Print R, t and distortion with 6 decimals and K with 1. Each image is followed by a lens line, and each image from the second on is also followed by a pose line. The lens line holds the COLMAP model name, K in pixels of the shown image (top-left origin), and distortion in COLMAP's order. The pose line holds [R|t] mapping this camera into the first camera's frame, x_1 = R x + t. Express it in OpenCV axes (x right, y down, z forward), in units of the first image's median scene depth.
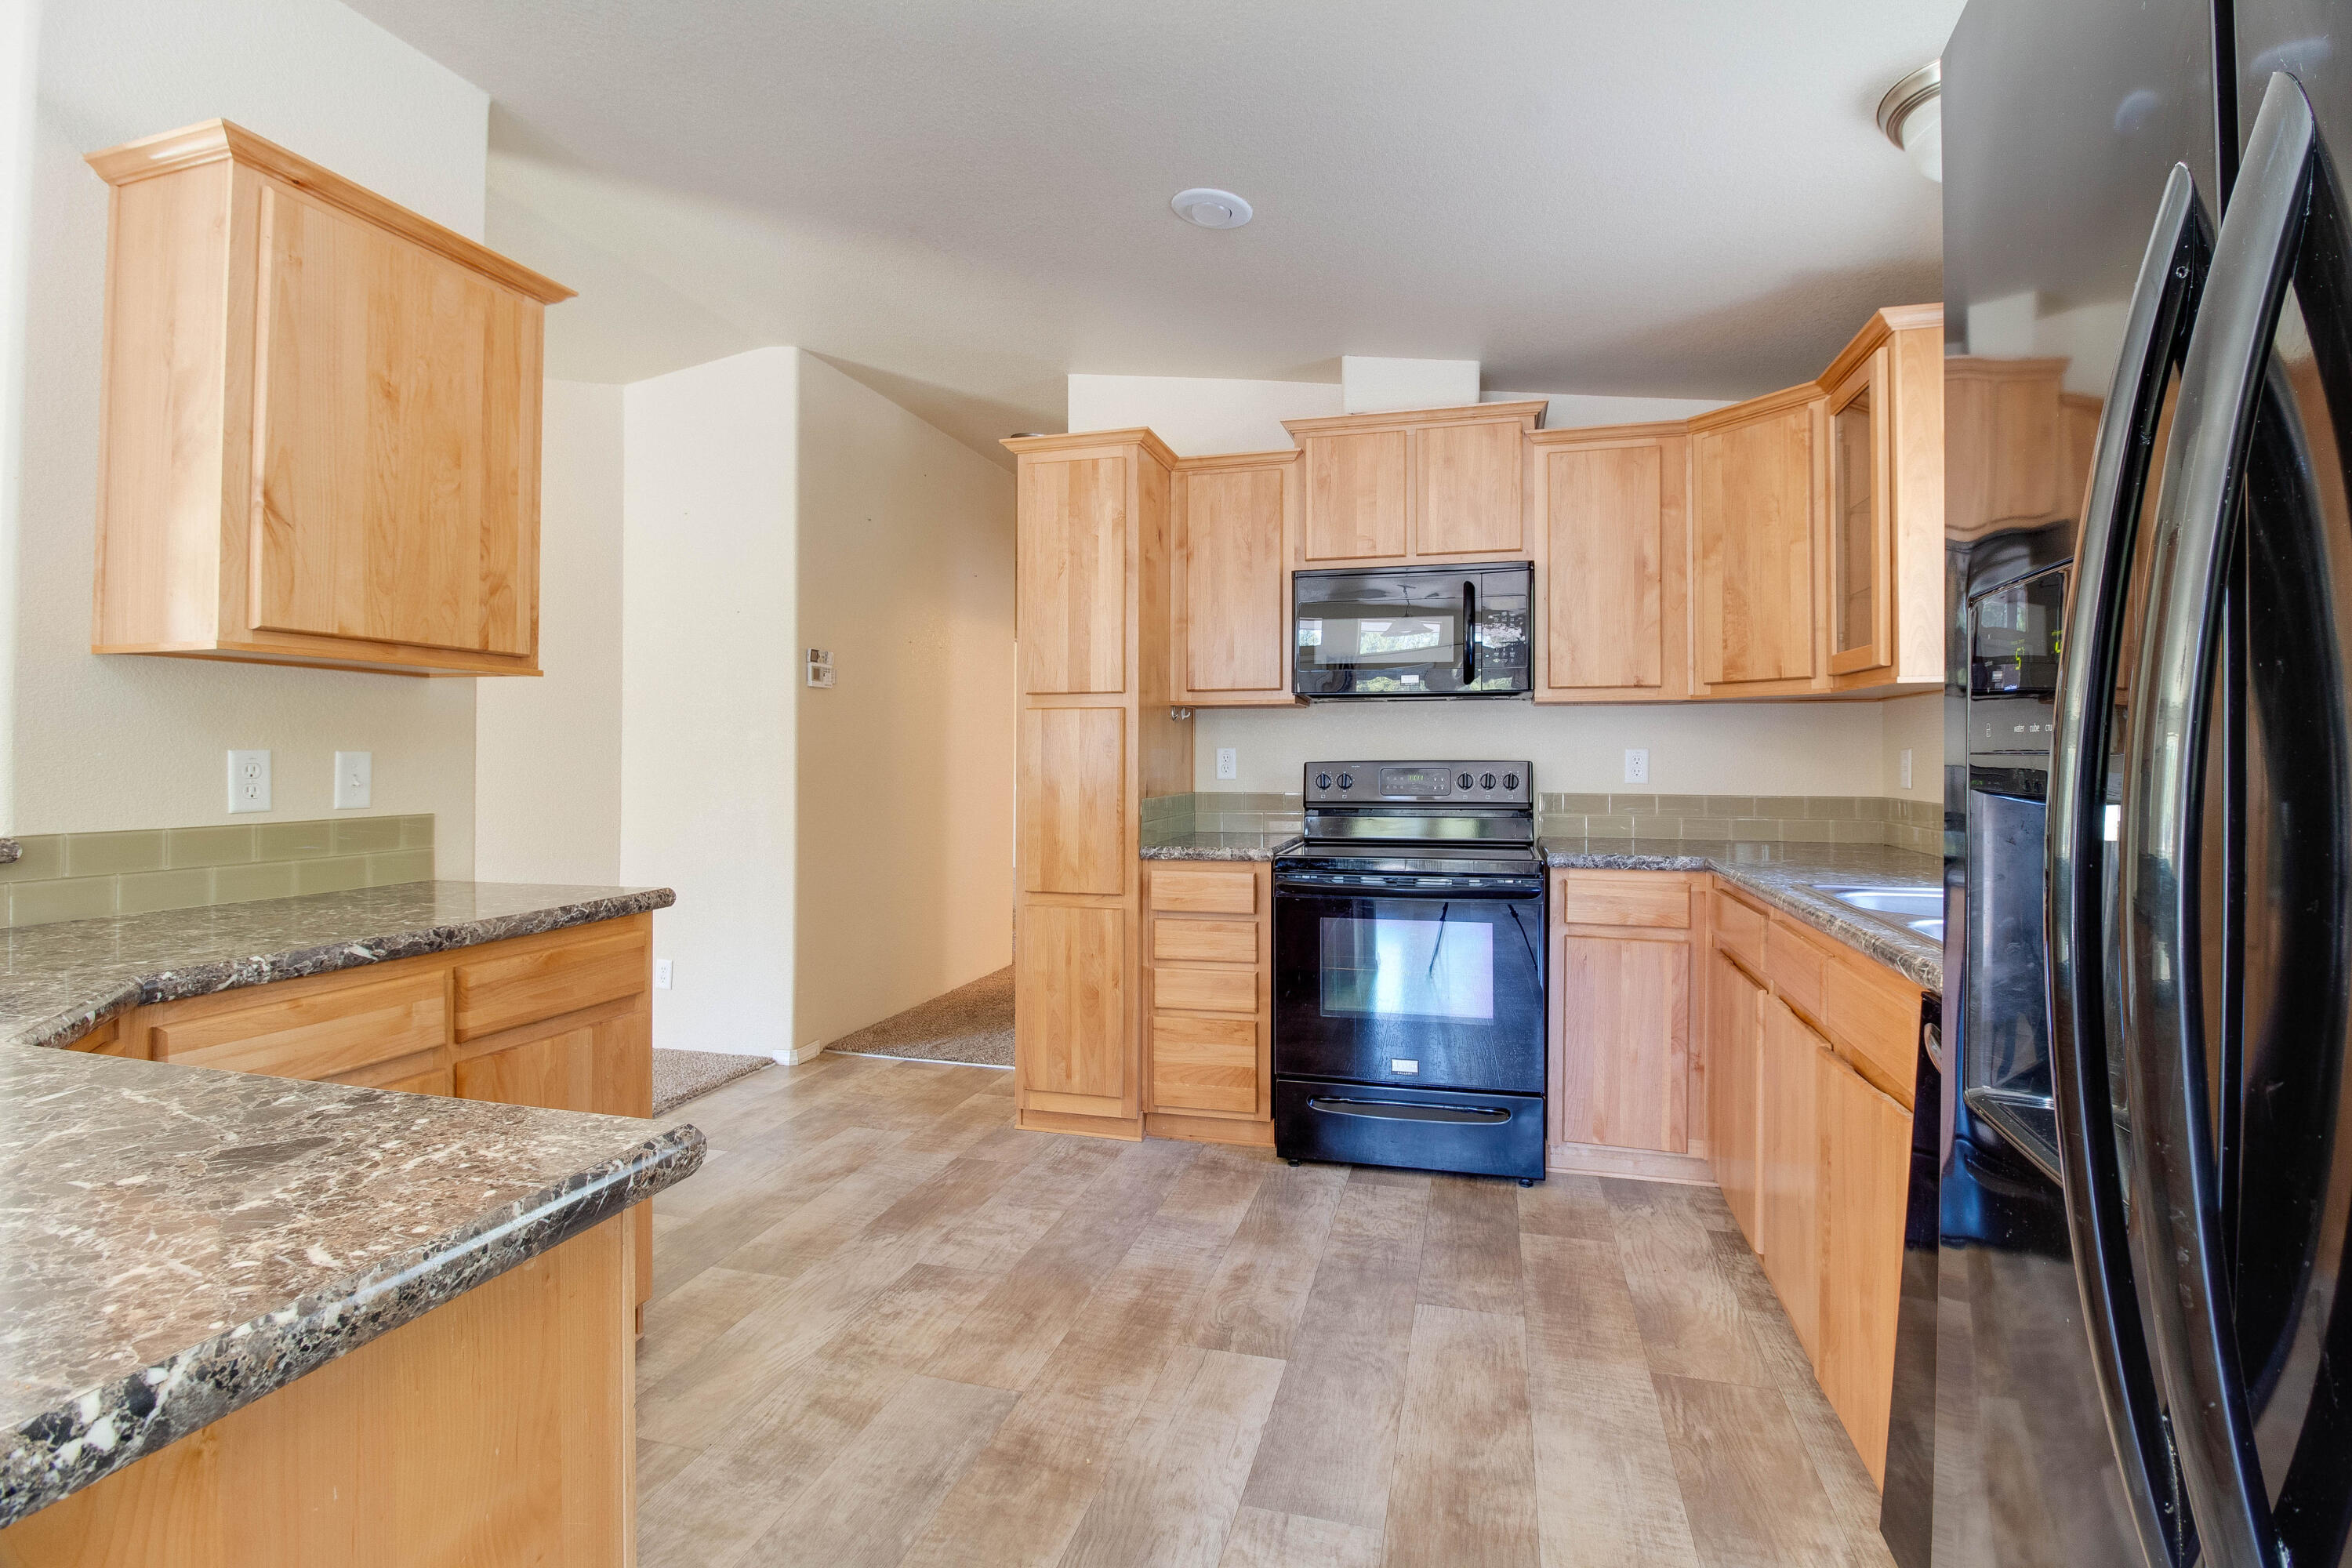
lens RADIAL K [[1089.9, 0, 1194.7], [0, 1089.9, 751.2], [0, 0, 1]] dist [-0.006888, -0.008884]
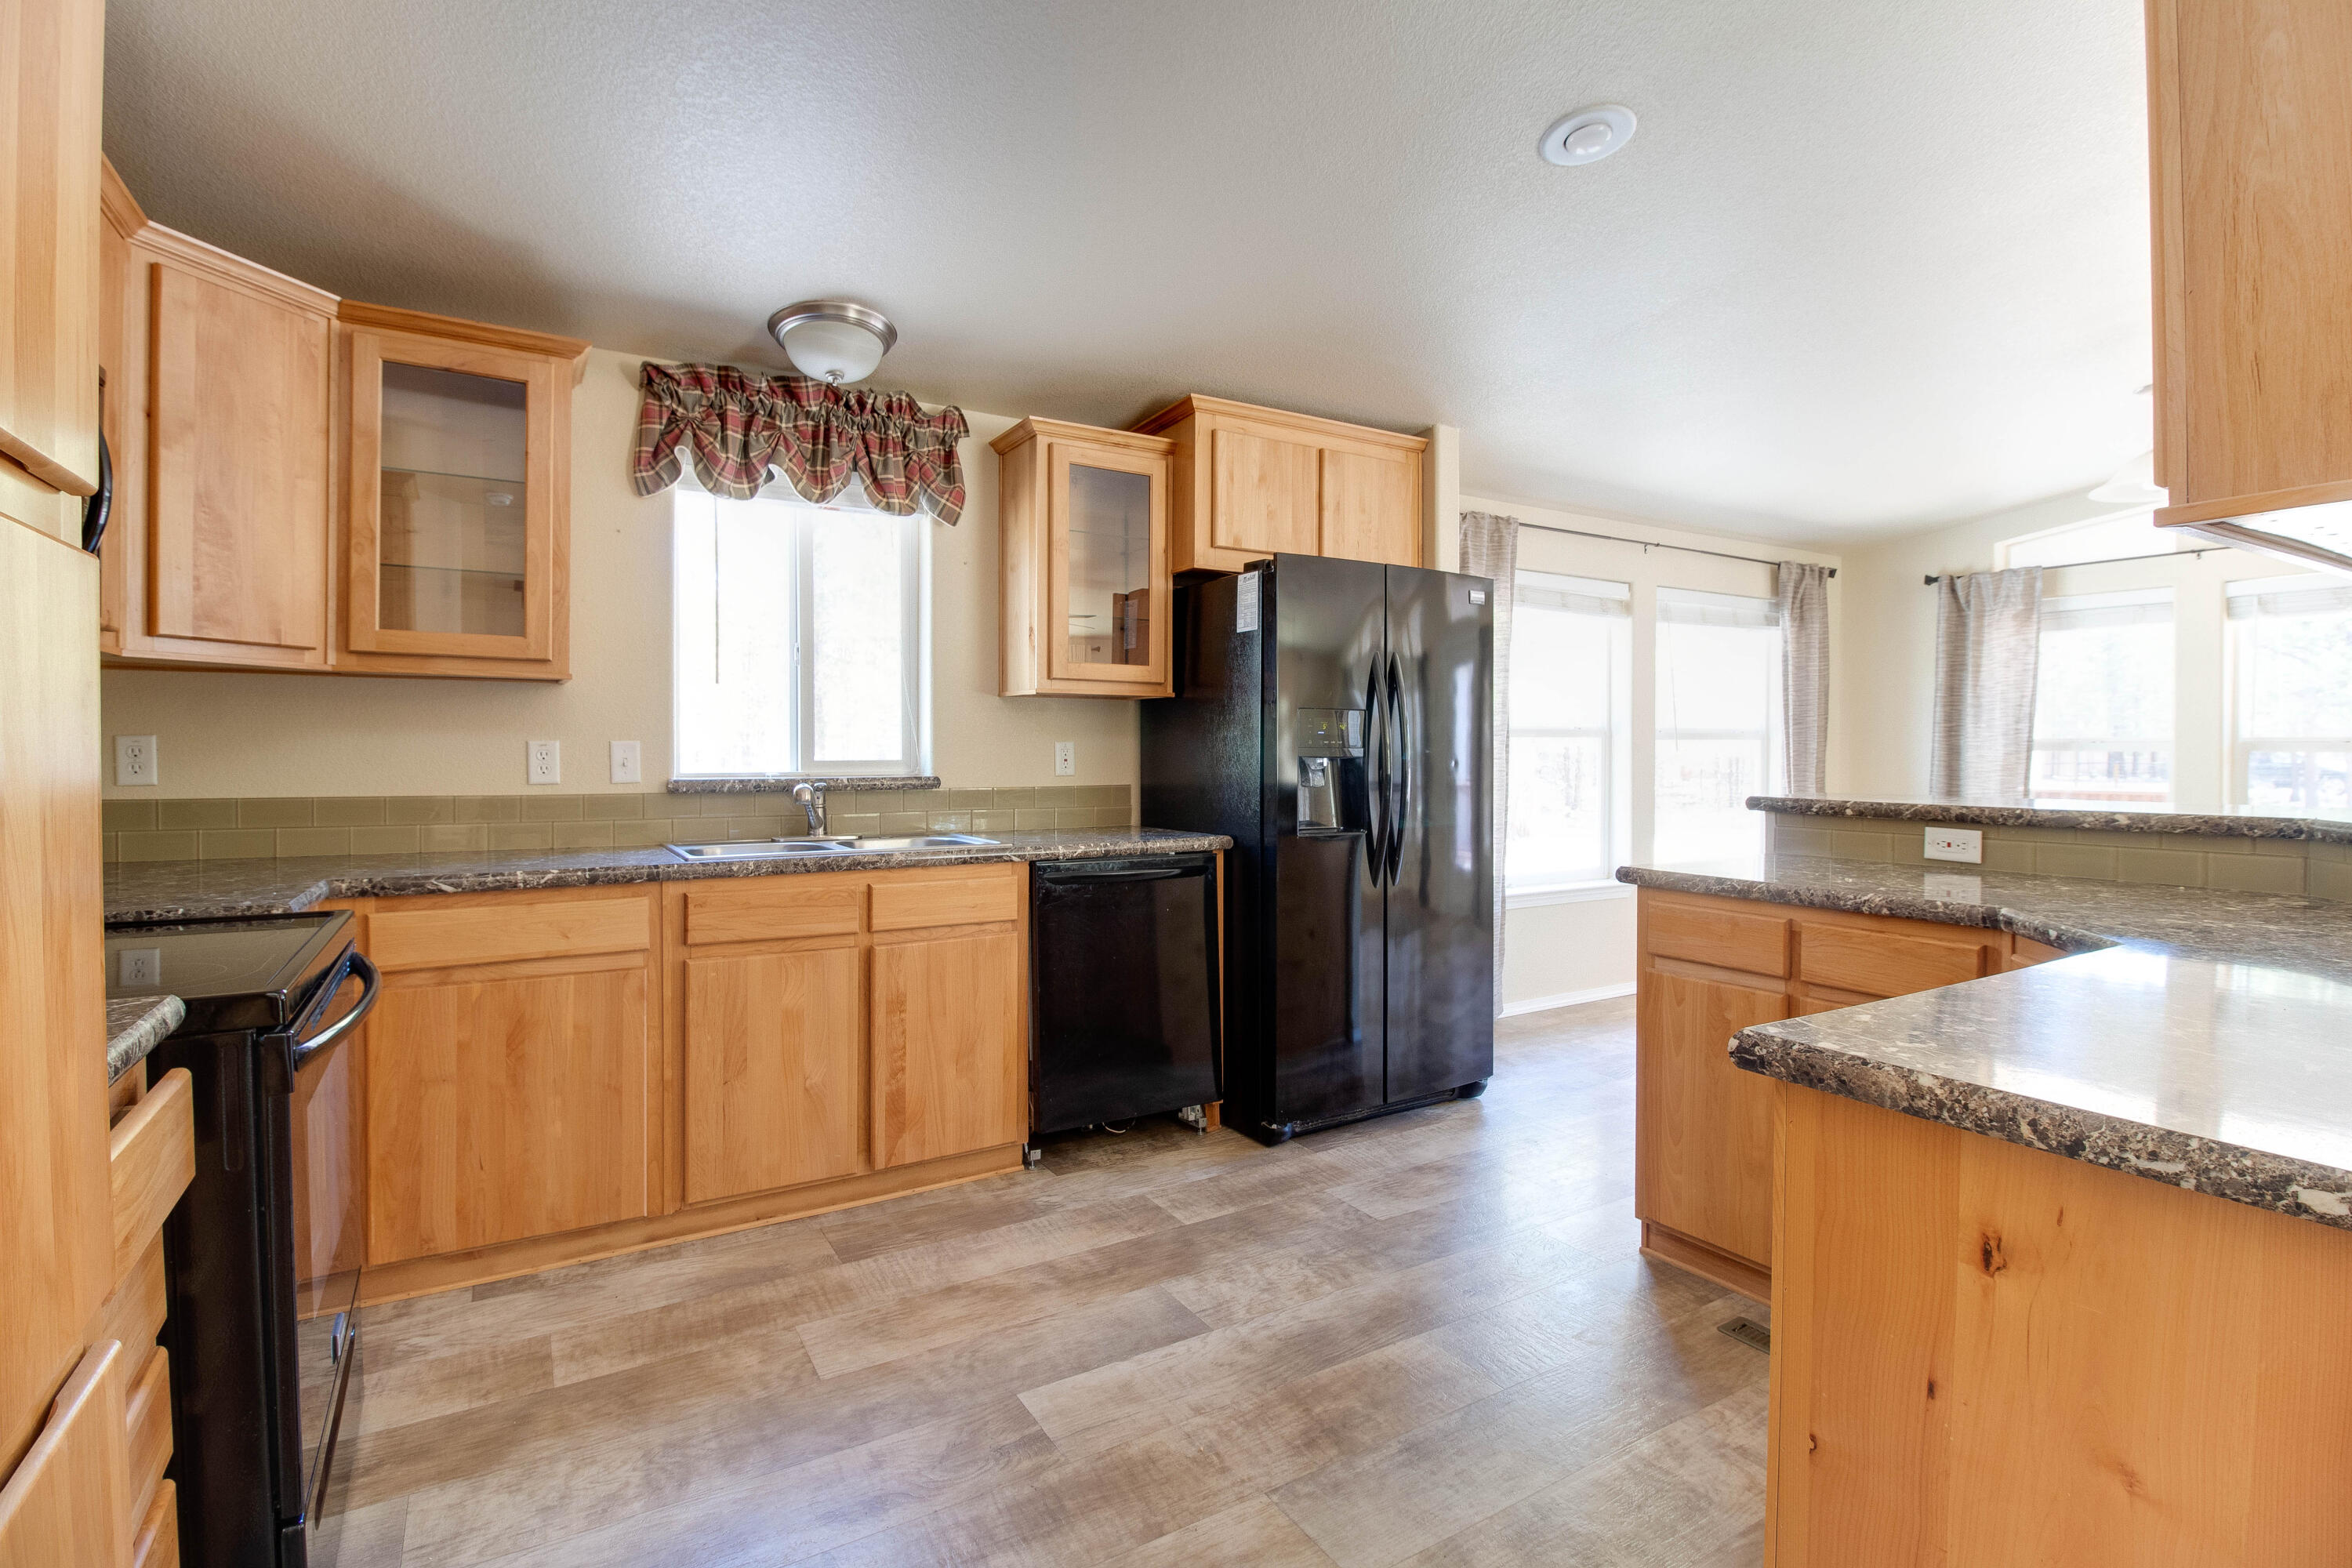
lens RADIAL K [[1089.9, 0, 1180.5], [0, 1089.9, 769.8], [0, 0, 1]] dist [-0.006888, -0.008884]
pose [[-0.715404, -0.017061, 0.698503, -0.443423], [-0.005839, 0.999813, 0.018440, 0.004334], [-0.698686, 0.009113, -0.715370, 1.054360]]
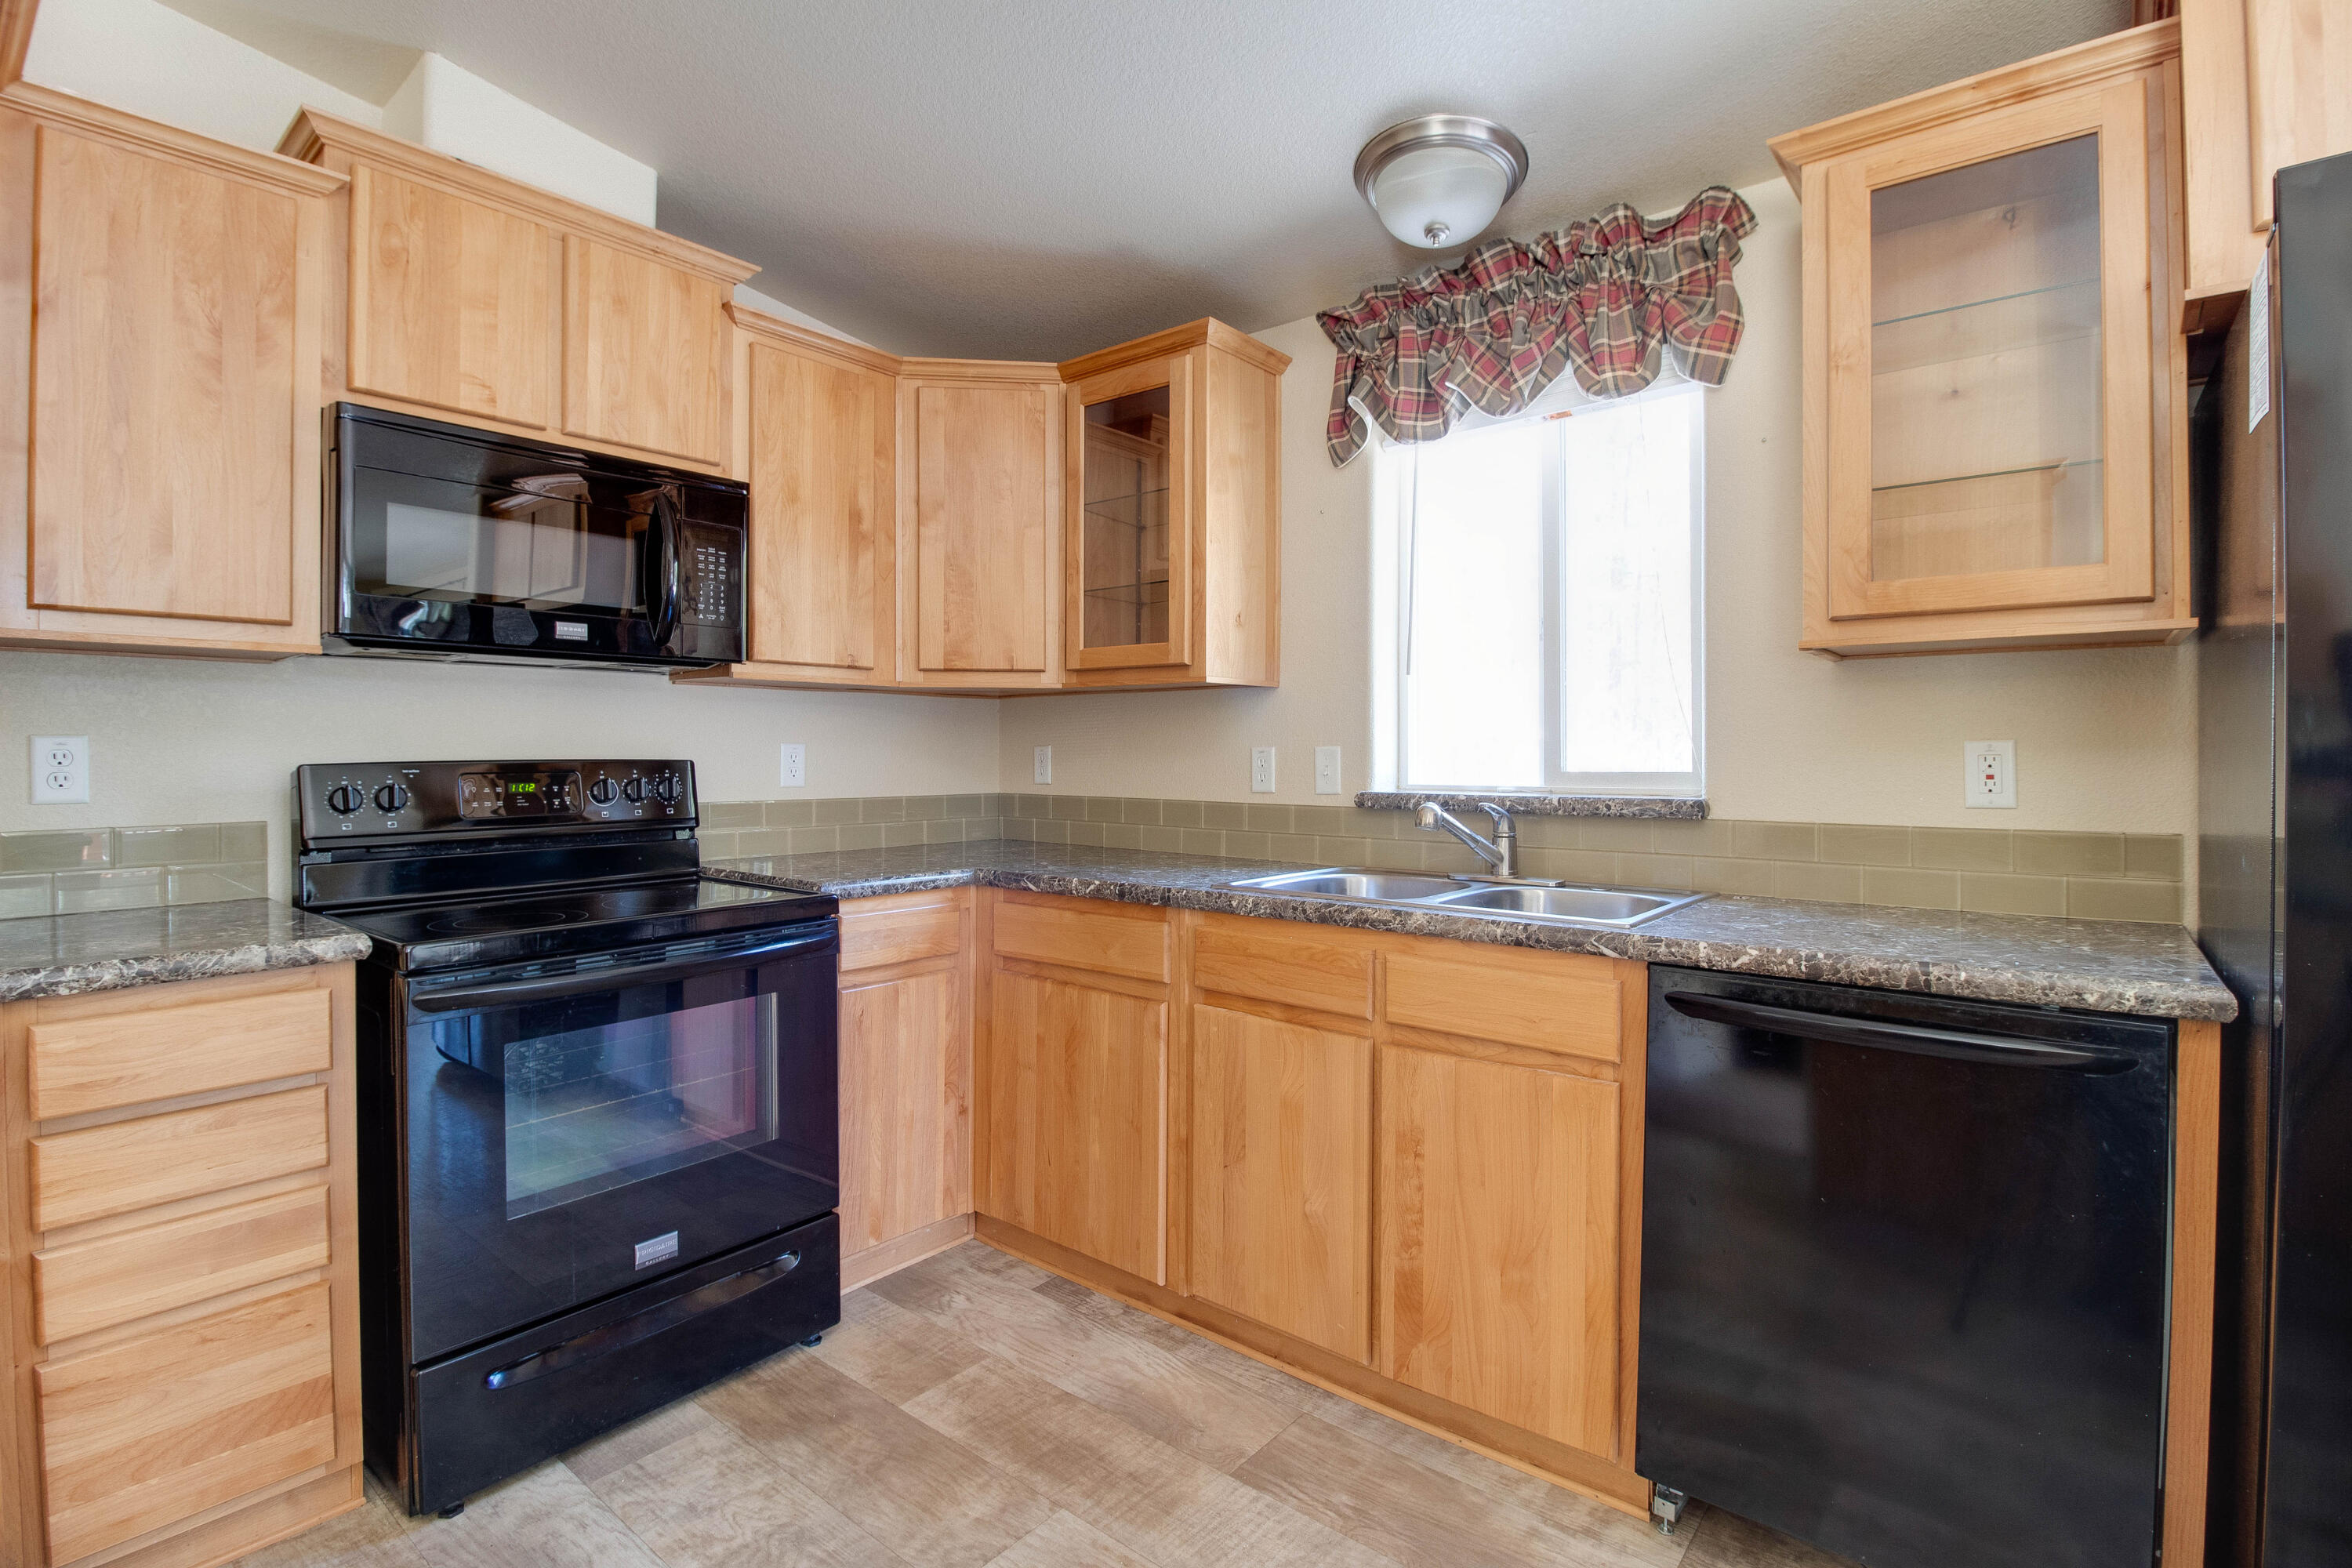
lens RADIAL K [[1089.9, 0, 1202.2], [0, 1089.9, 757.2], [0, 0, 1]] dist [-0.006888, -0.008884]
pose [[0.404950, -0.003432, 0.914332, -0.241525], [-0.001878, 0.999988, 0.004586, 0.003910], [-0.914337, -0.003574, 0.404938, 0.448717]]
